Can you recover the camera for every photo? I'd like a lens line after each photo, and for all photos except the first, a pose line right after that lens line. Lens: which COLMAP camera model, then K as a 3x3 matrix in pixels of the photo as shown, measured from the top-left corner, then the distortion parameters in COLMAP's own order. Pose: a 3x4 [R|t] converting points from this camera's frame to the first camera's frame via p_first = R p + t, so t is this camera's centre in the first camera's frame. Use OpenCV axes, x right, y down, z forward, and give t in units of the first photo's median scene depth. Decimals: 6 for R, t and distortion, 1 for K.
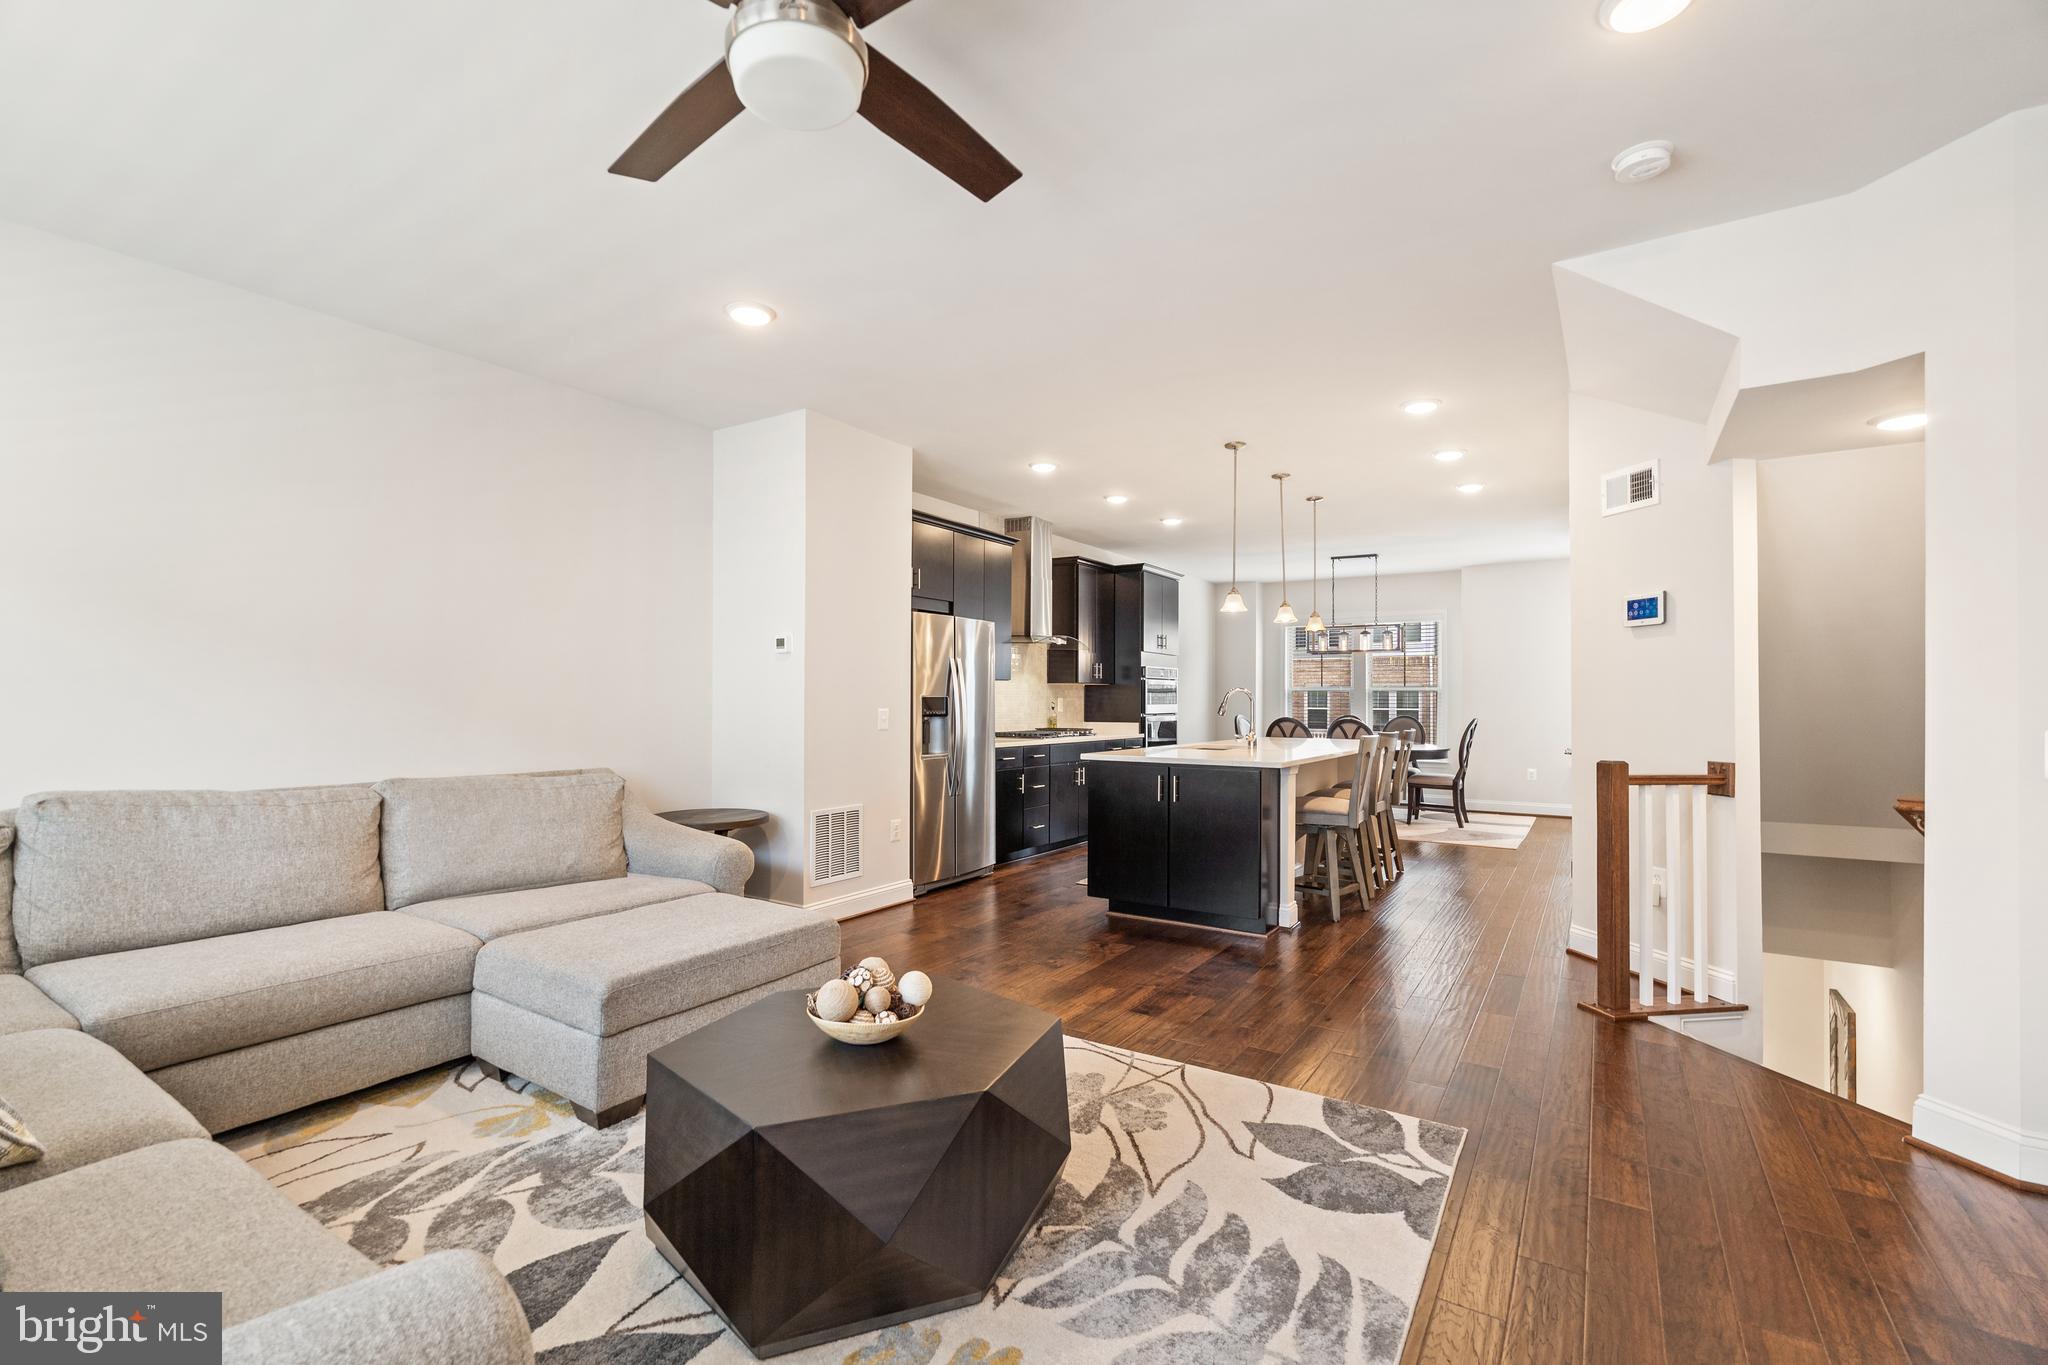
lens RADIAL K [[901.9, 0, 1010.2], [0, 901.9, 688.5], [0, 0, 1]] dist [0.000060, 0.000120]
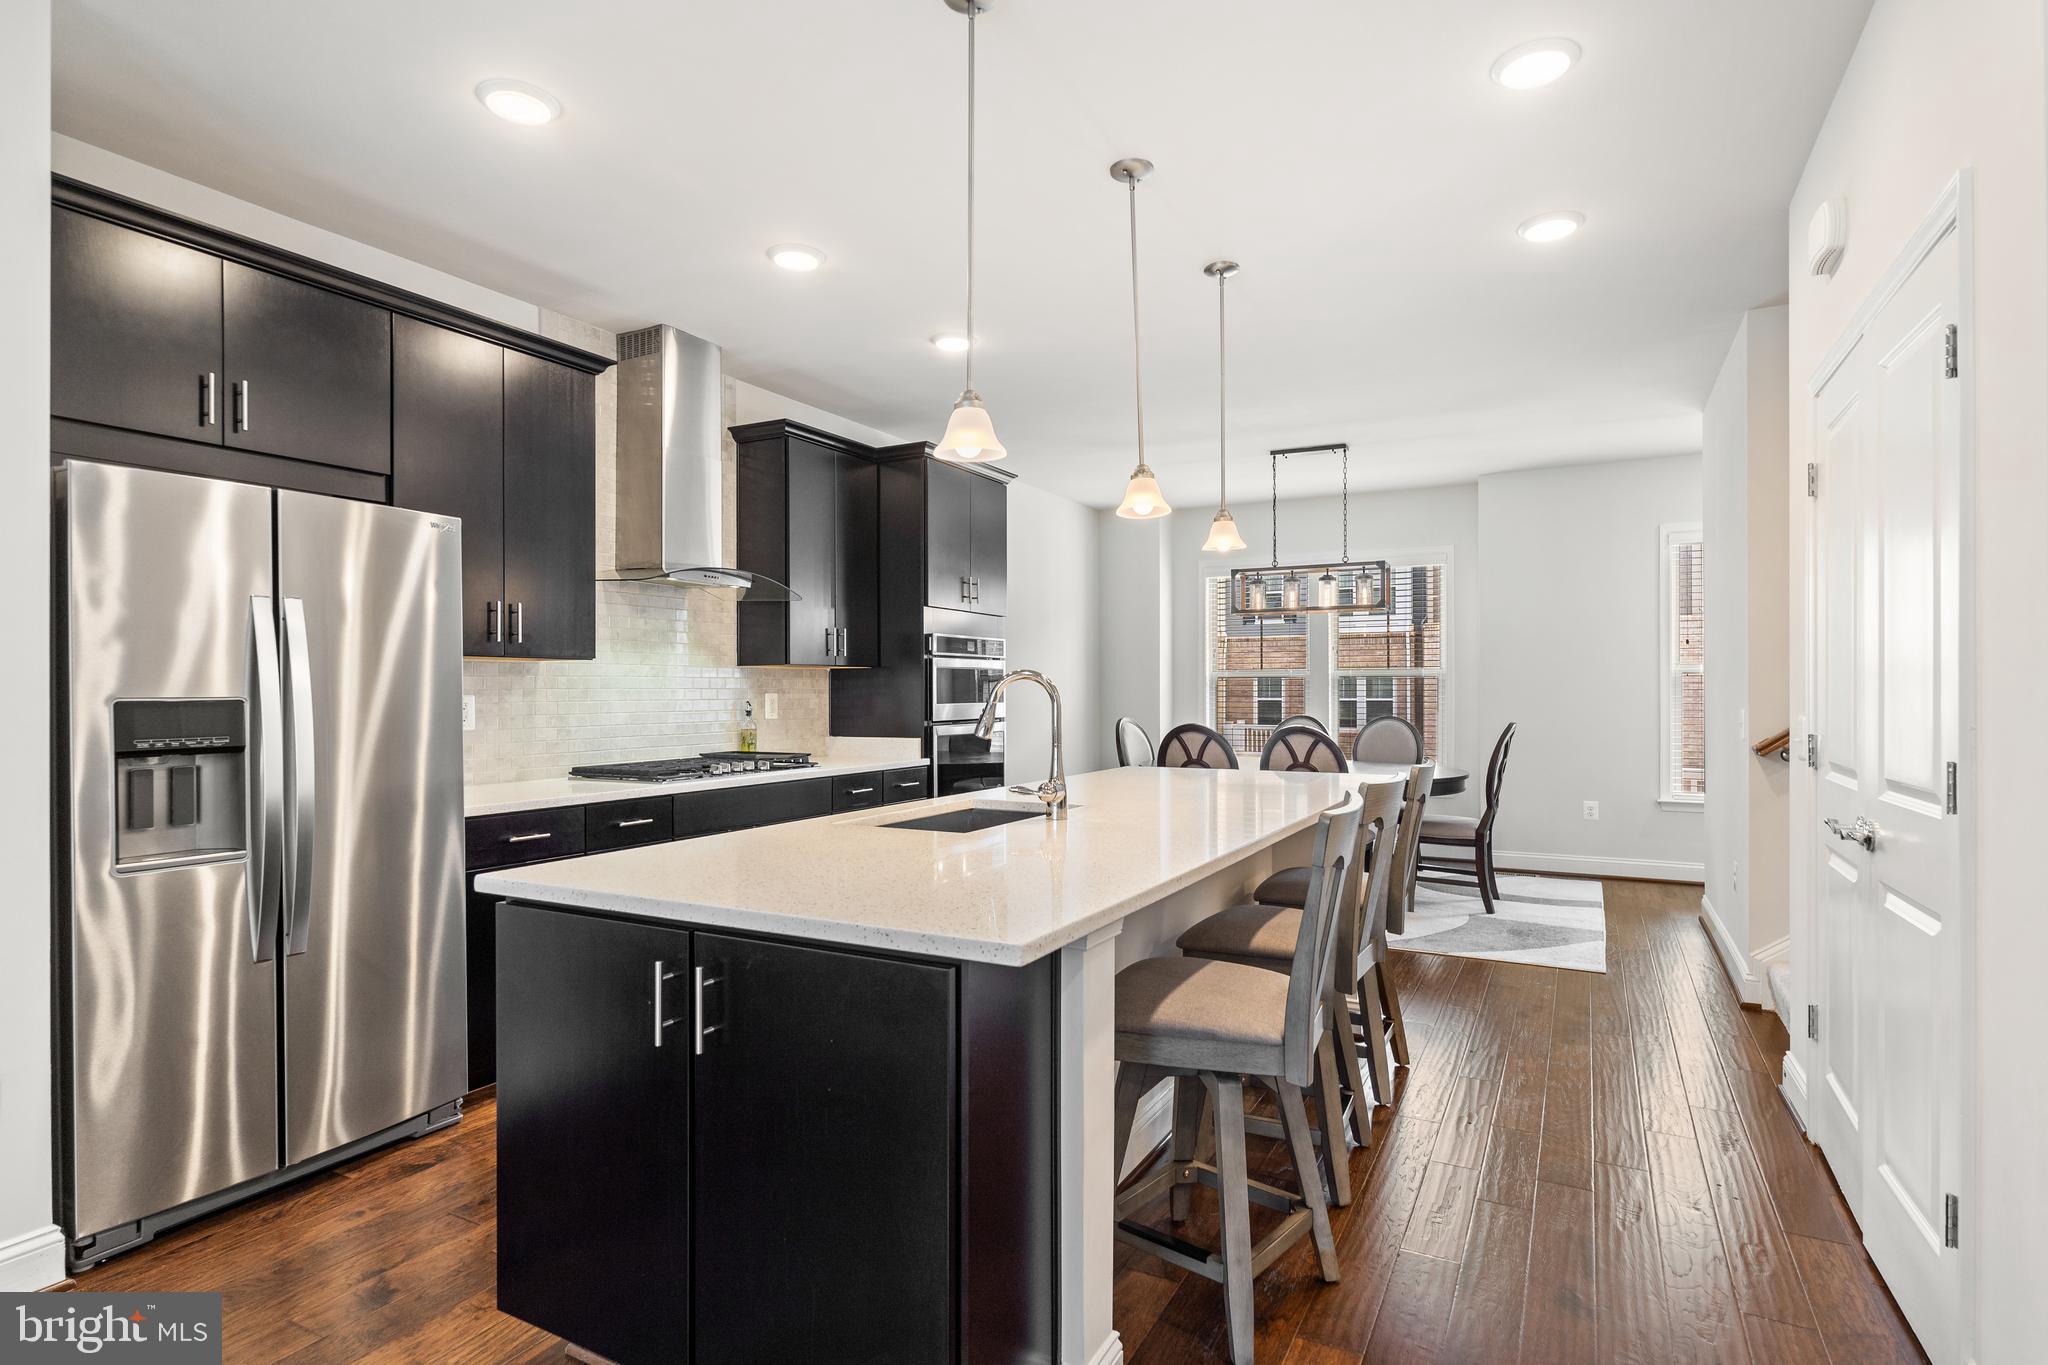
lens RADIAL K [[1049.0, 0, 1010.1], [0, 1049.0, 686.3], [0, 0, 1]] dist [0.002096, 0.000201]
pose [[0.996836, -0.008109, 0.079068, 0.215118], [0.007403, 0.999930, 0.009223, 0.002289], [-0.079137, -0.008609, 0.996827, 0.540035]]
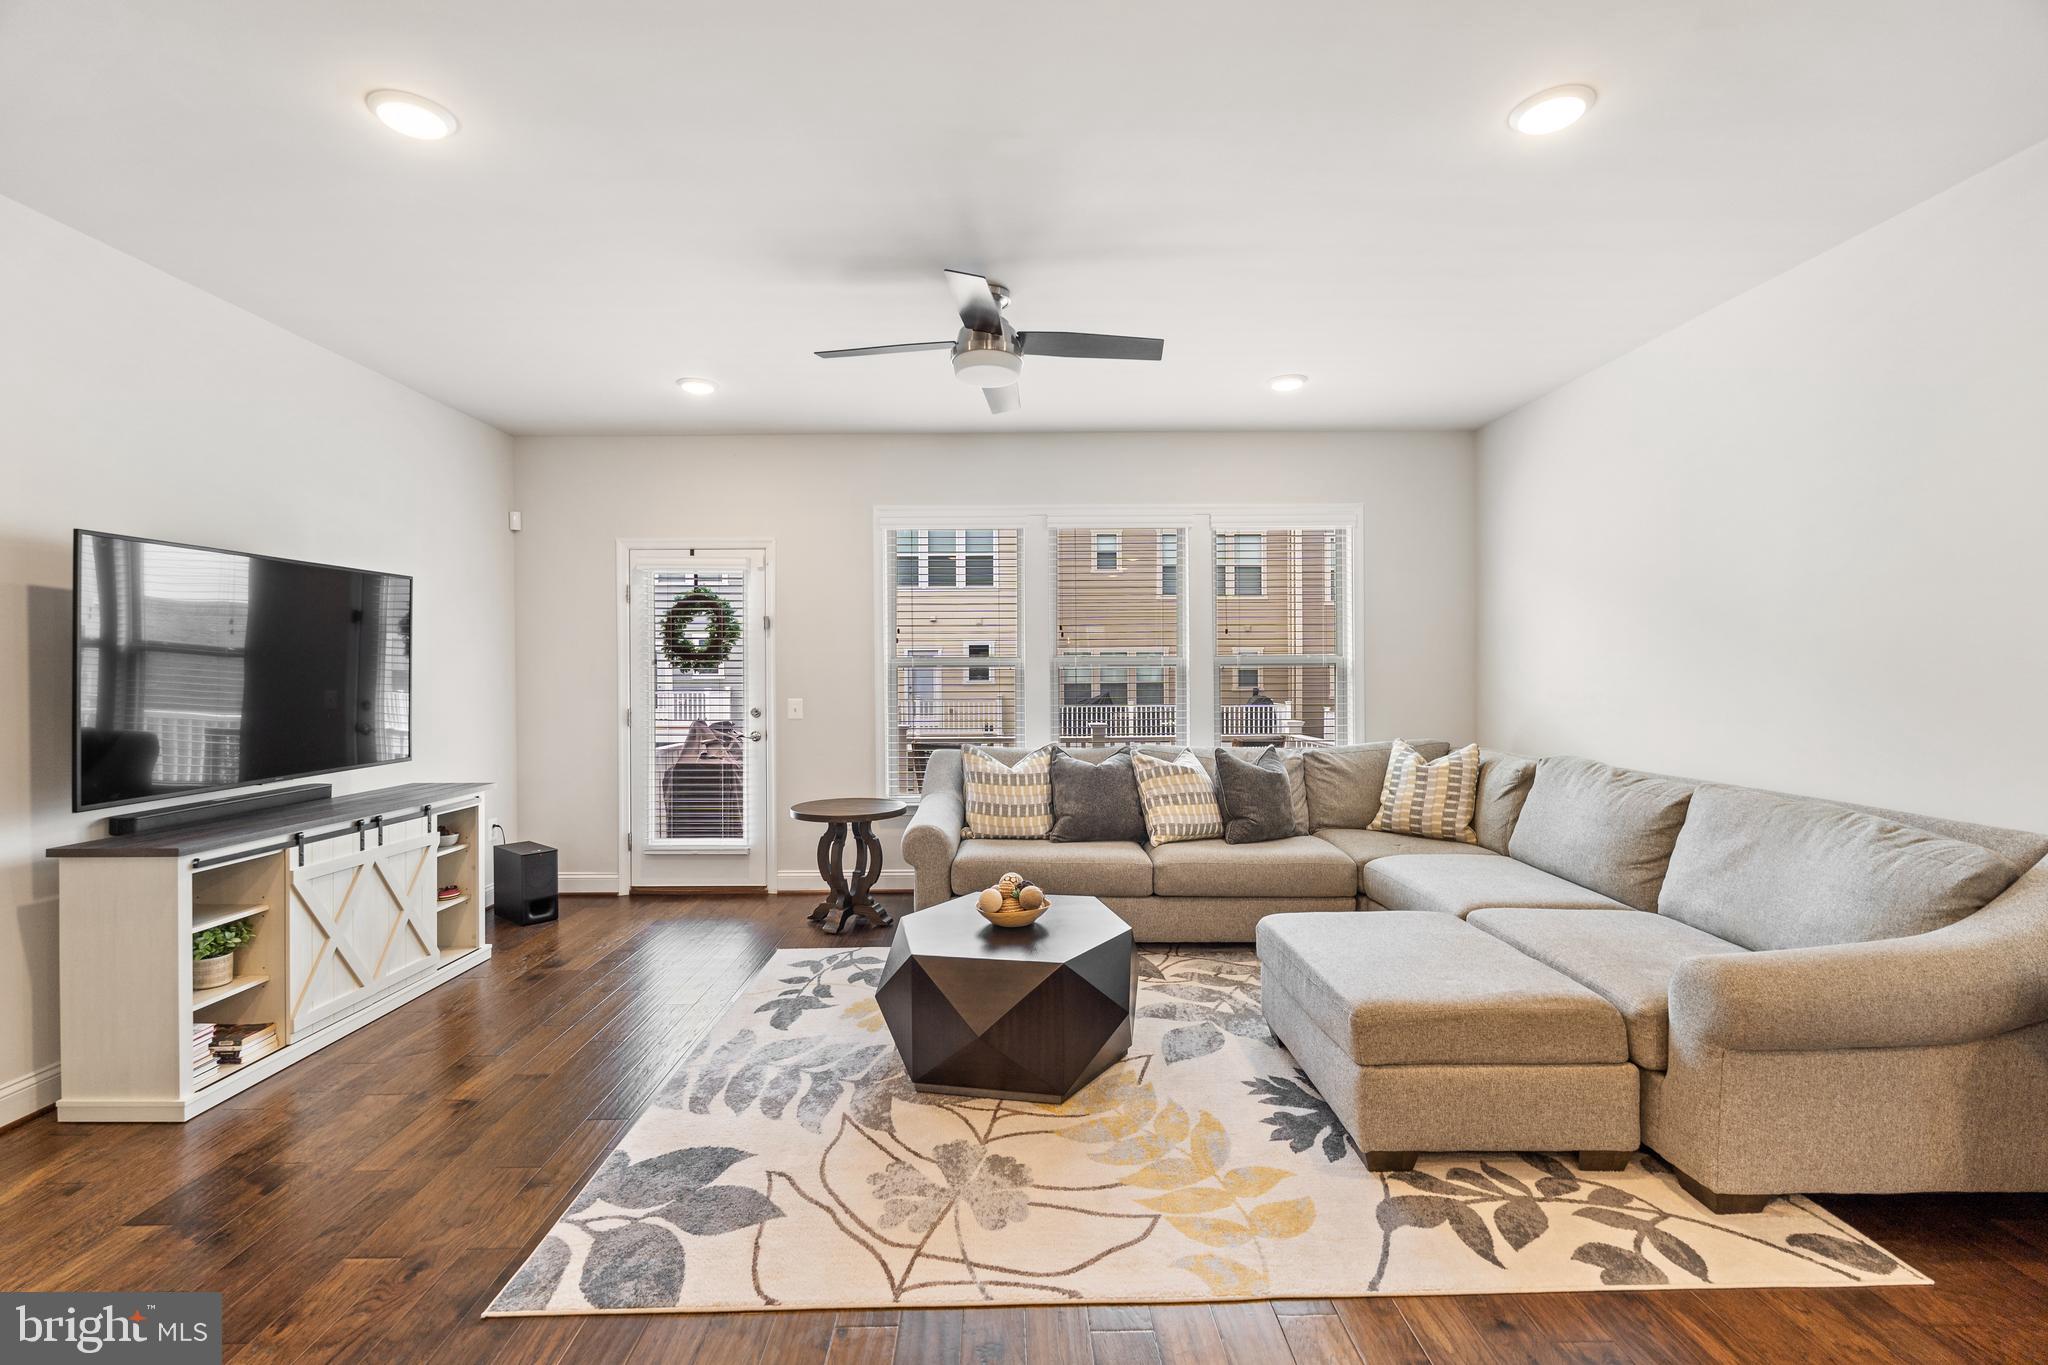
lens RADIAL K [[911.4, 0, 1015.0], [0, 911.4, 675.4], [0, 0, 1]] dist [-0.000485, -0.000322]
pose [[-0.827898, 0.002022, -0.560875, 0.247011], [0.007030, 0.999952, -0.006773, -0.005766], [0.560835, -0.009550, -0.827873, 0.812268]]
